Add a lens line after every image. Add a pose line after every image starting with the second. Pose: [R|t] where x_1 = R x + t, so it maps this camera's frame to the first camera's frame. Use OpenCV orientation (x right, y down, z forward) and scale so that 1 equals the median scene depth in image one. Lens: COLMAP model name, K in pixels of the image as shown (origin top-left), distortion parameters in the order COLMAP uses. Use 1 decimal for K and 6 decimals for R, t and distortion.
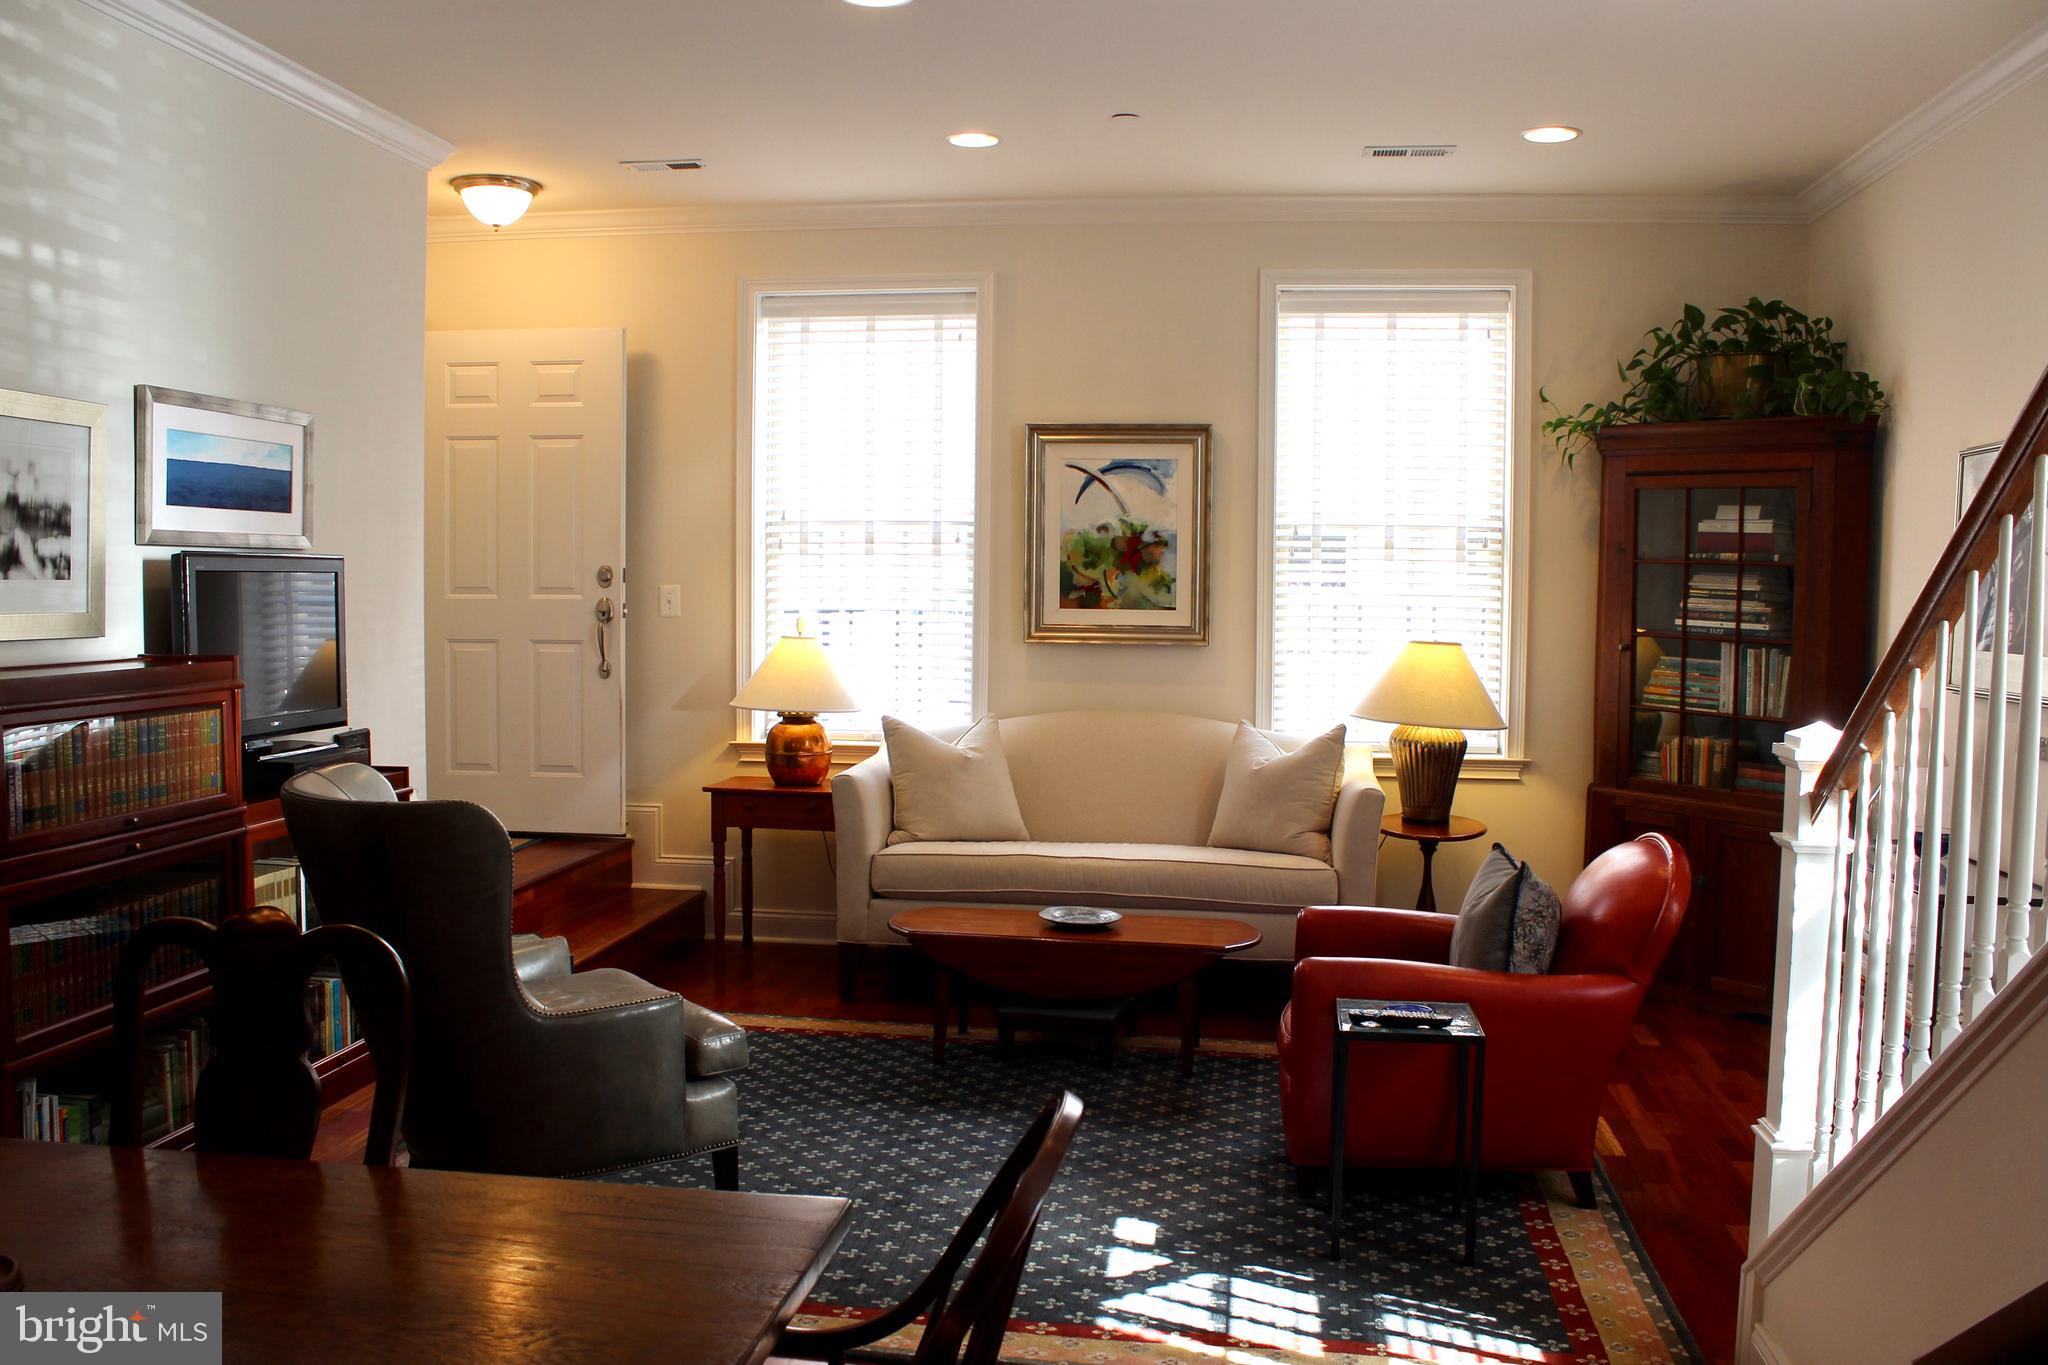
lens RADIAL K [[1738.1, 0, 1021.1], [0, 1738.1, 683.6], [0, 0, 1]] dist [-0.176254, 0.164701]
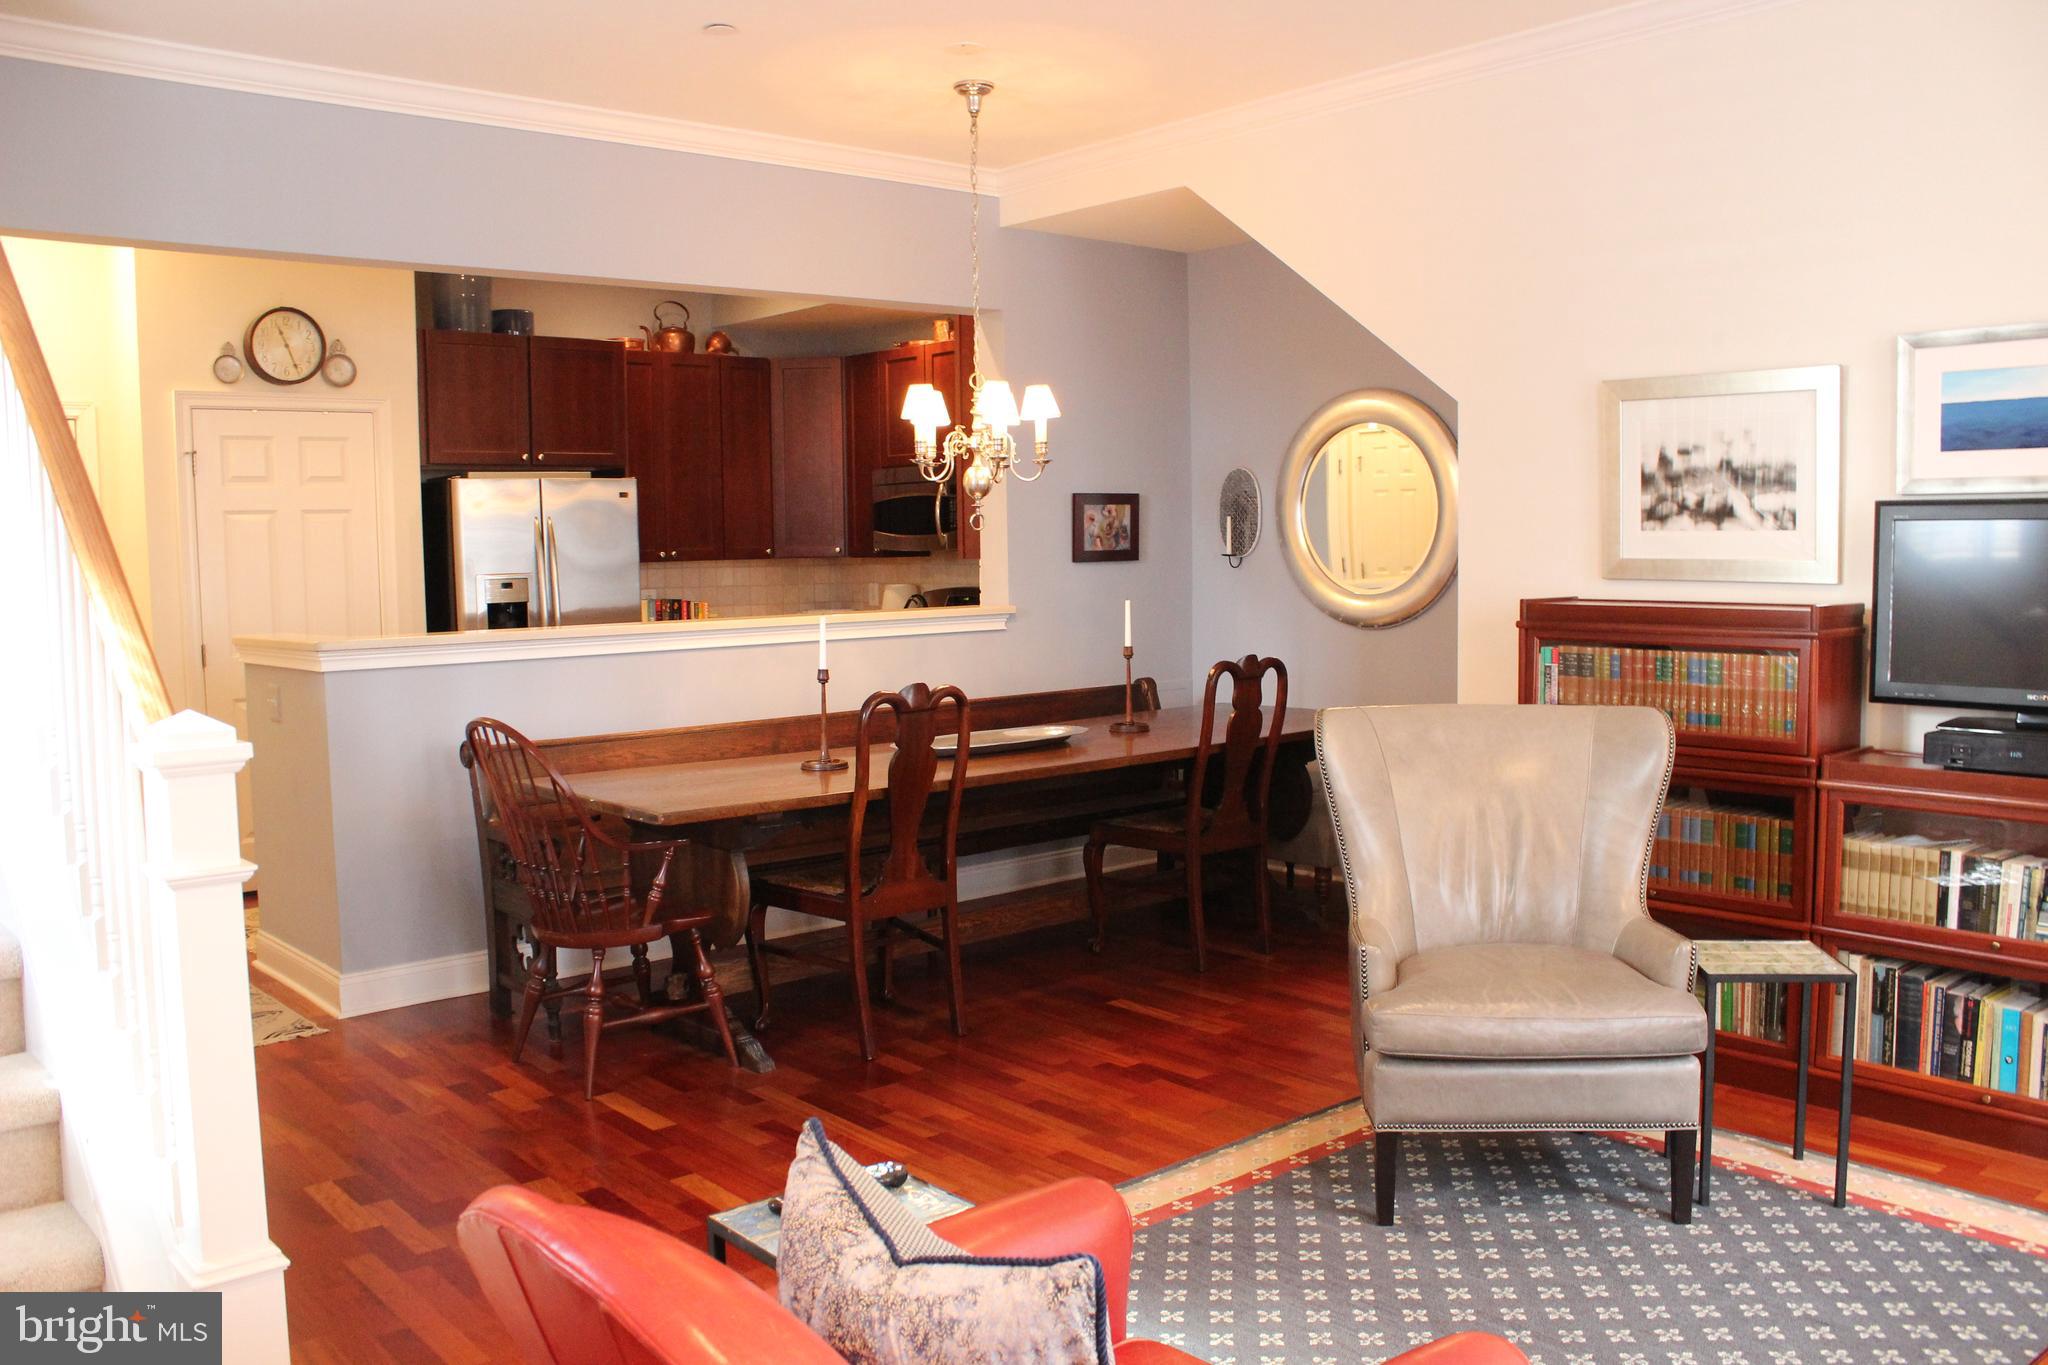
lens RADIAL K [[1685.4, 0, 1029.9], [0, 1685.4, 674.8], [0, 0, 1]] dist [-0.164271, 0.135448]
pose [[-0.656931, 0.057149, -0.751781, 0.377840], [-0.041076, 0.992929, 0.111373, -0.043090], [0.752831, 0.104045, -0.649939, 0.856576]]
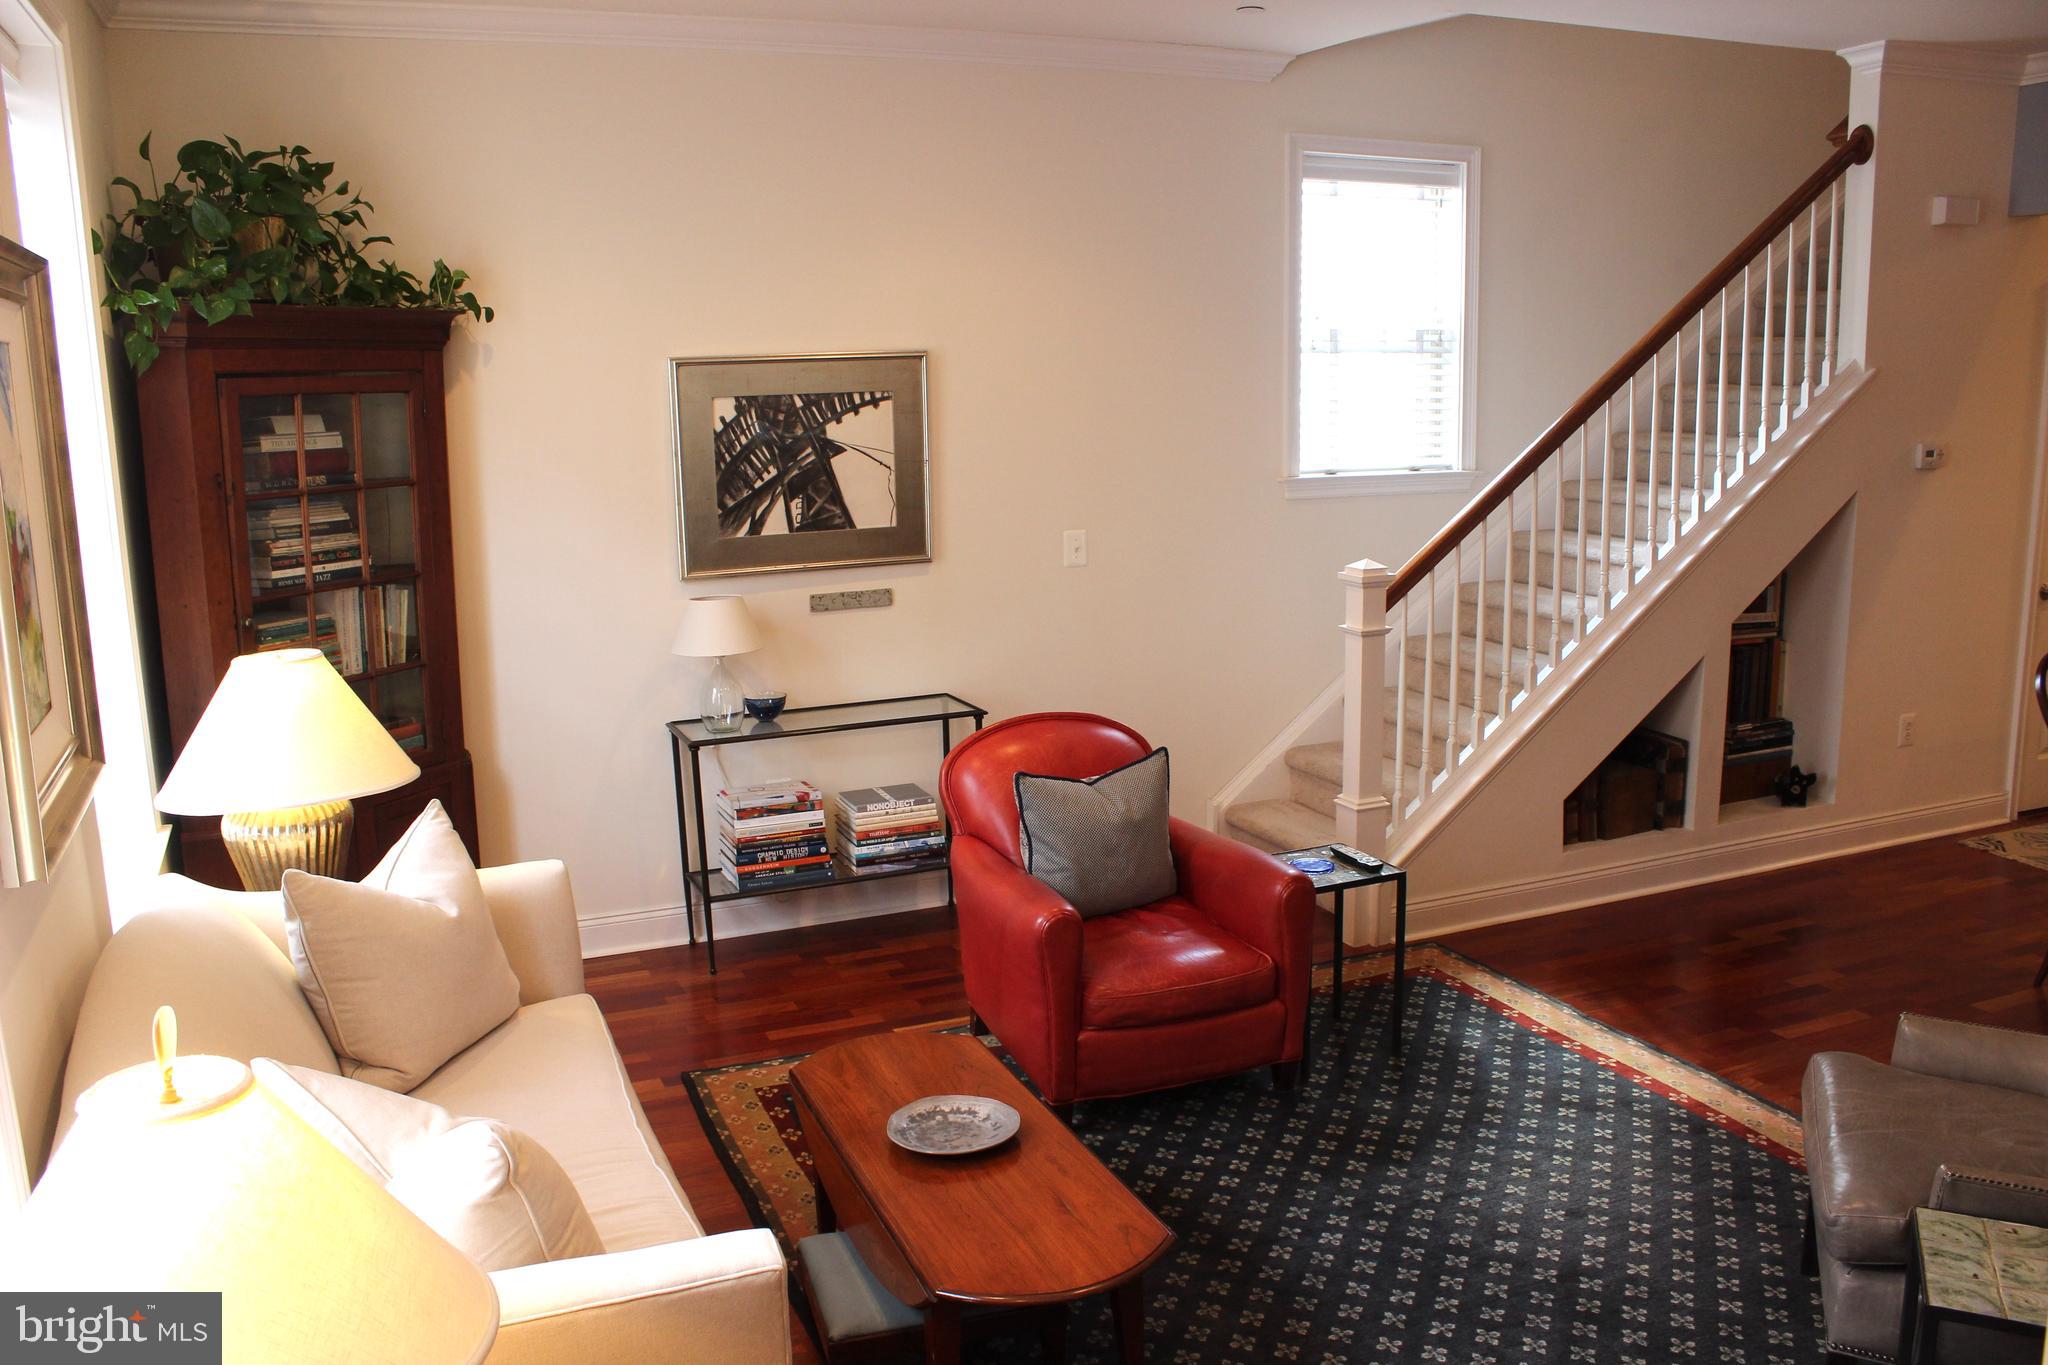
lens RADIAL K [[1679.4, 0, 1024.0], [0, 1679.4, 682.5], [0, 0, 1]] dist [-0.171995, 0.153473]
pose [[-0.521931, -0.166447, 0.836590, -0.378567], [0.064233, 0.970322, 0.233128, -0.132411], [-0.850565, 0.175414, -0.495750, 1.054350]]
